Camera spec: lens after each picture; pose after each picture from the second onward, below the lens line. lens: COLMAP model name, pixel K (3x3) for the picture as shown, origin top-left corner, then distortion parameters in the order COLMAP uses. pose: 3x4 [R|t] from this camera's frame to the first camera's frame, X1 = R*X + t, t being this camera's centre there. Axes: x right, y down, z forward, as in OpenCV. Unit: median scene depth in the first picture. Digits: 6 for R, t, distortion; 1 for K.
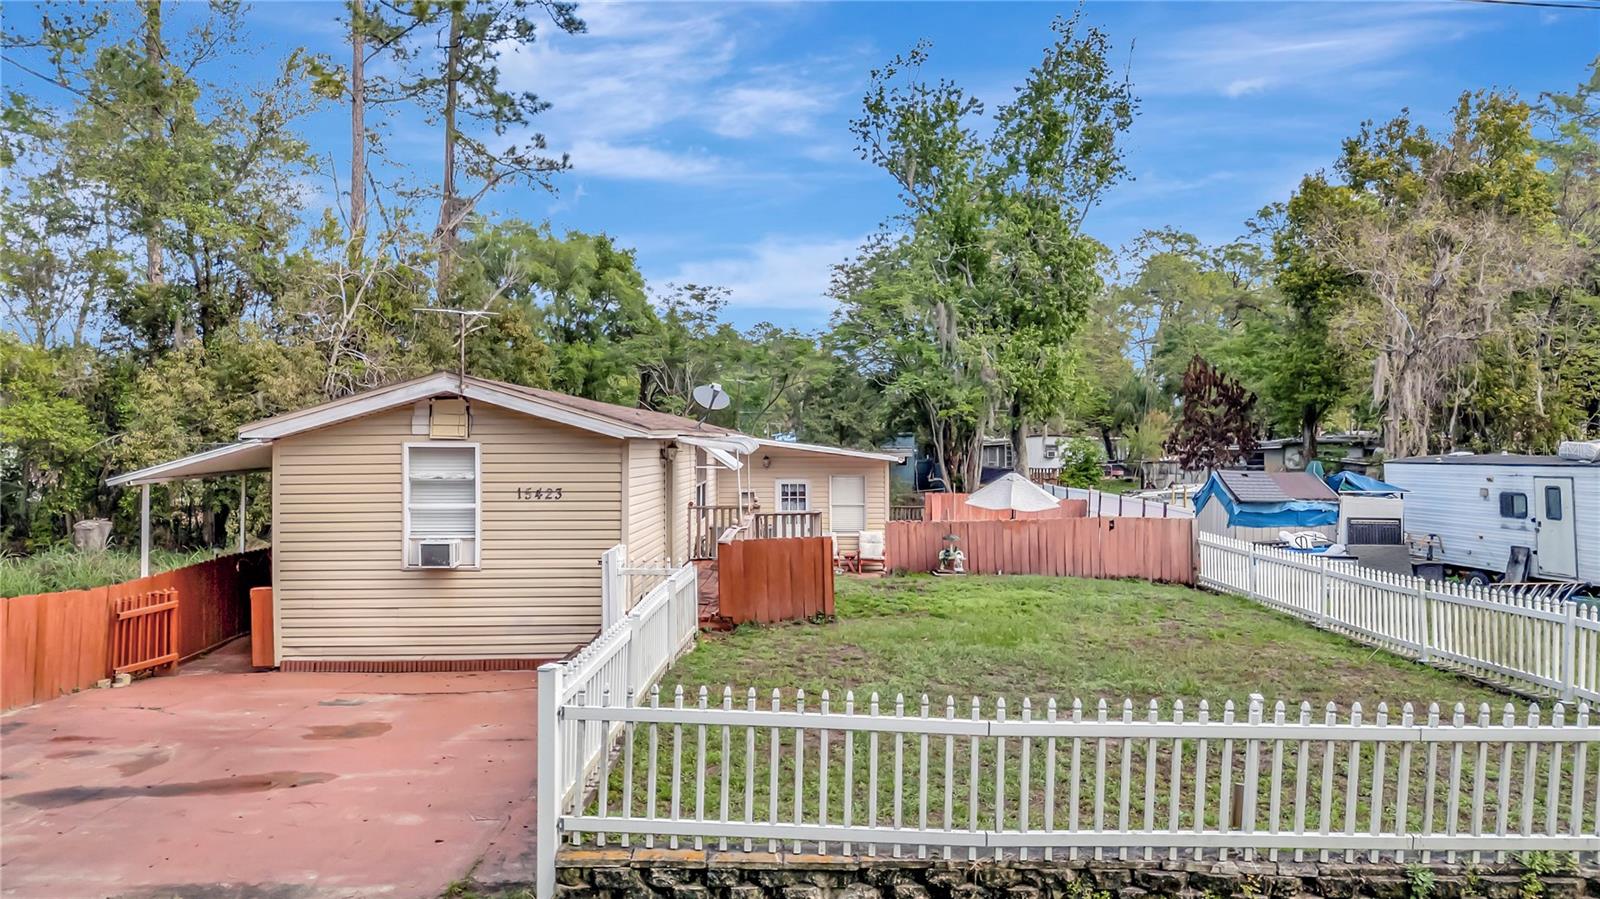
lens RADIAL K [[1113.1, 0, 809.4], [0, 1113.1, 452.8], [0, 0, 1]] dist [0.069126, -0.064256]
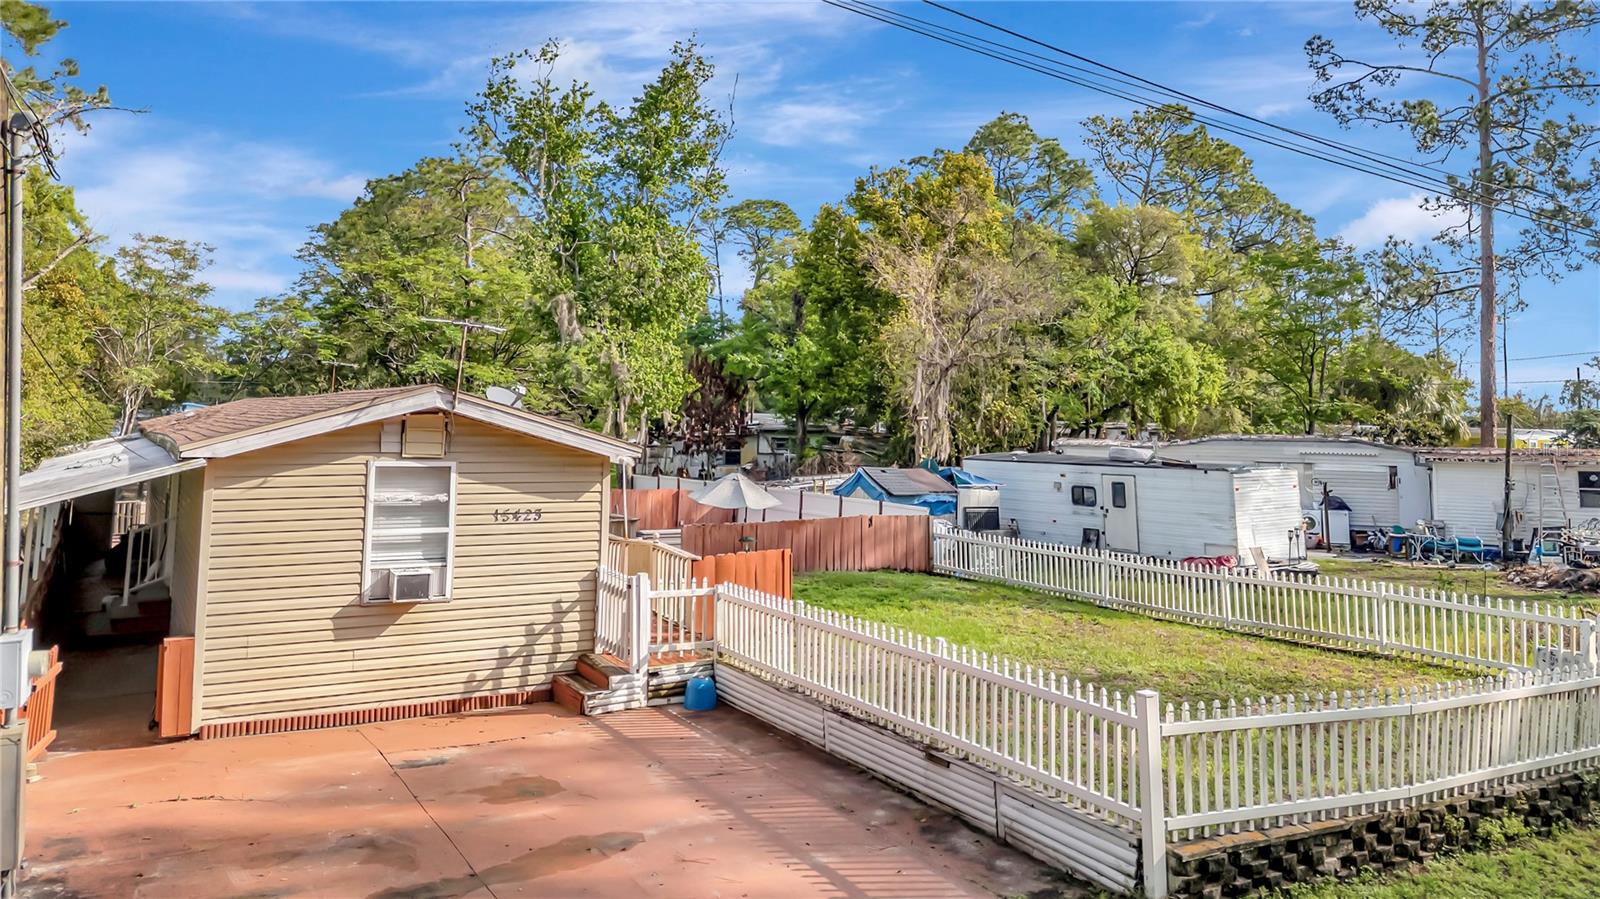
lens RADIAL K [[1124.5, 0, 783.2], [0, 1124.5, 352.3], [0, 0, 1]] dist [0.039888, 0.000136]
pose [[0.878532, 0.044946, 0.475564, -0.363131], [-0.012786, 0.997419, -0.070647, -0.026549], [-0.477512, 0.055985, 0.876840, 0.028499]]
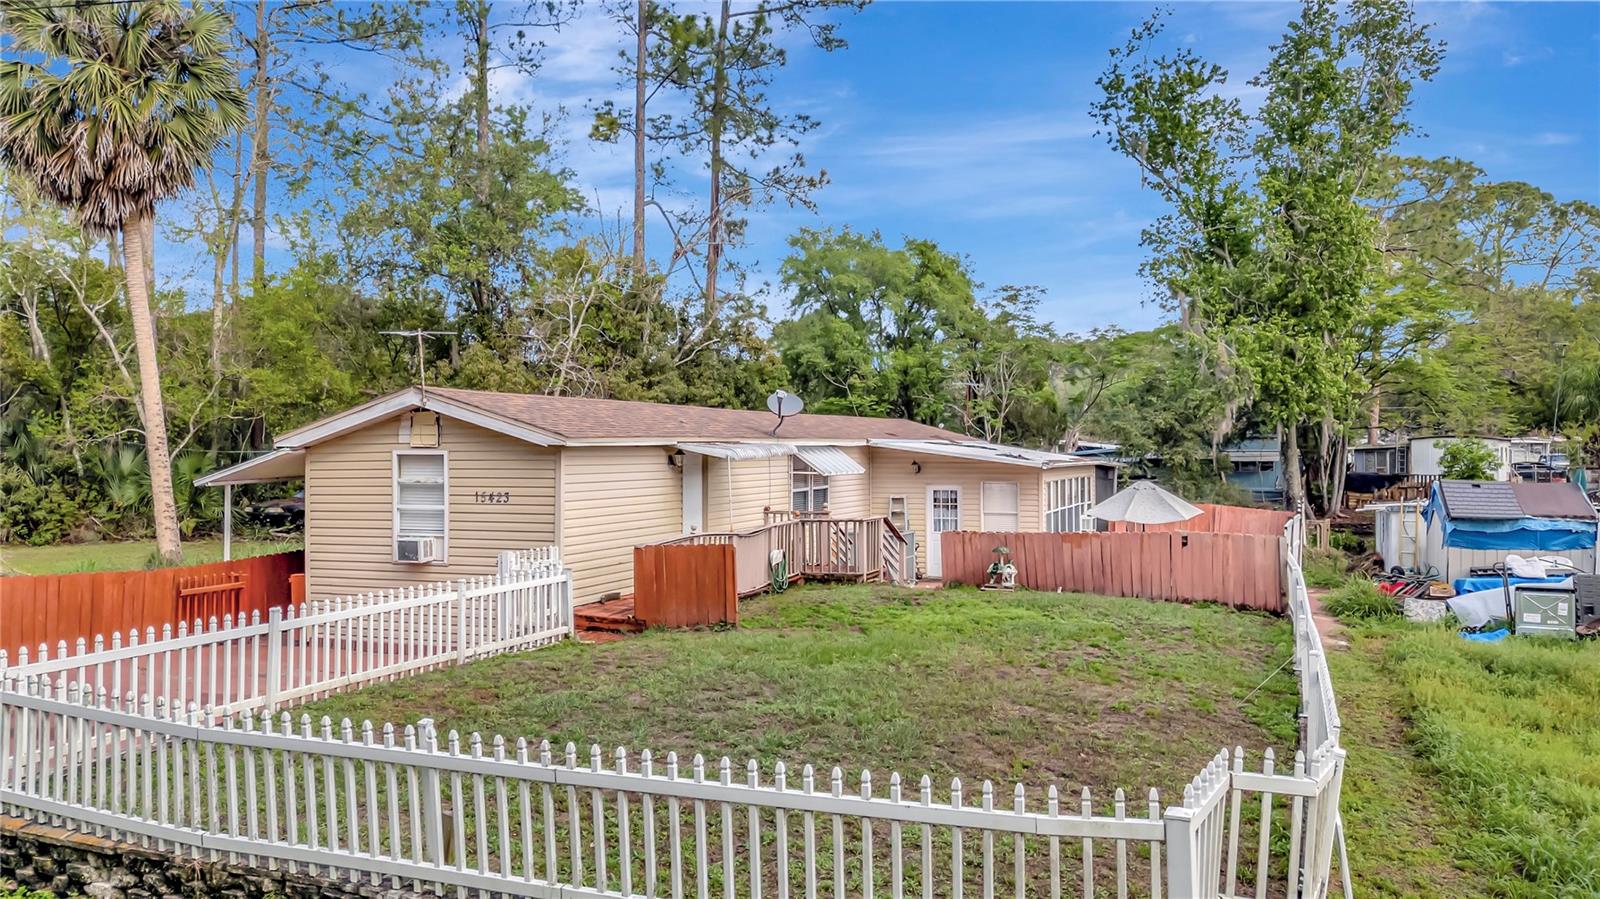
lens RADIAL K [[1113.1, 0, 809.4], [0, 1113.1, 452.8], [0, 0, 1]] dist [0.069126, -0.064256]
pose [[0.934115, -0.000634, -0.356972, 0.312010], [-0.000346, 0.999996, -0.002681, -0.002757], [0.356973, 0.002628, 0.934111, 0.066946]]
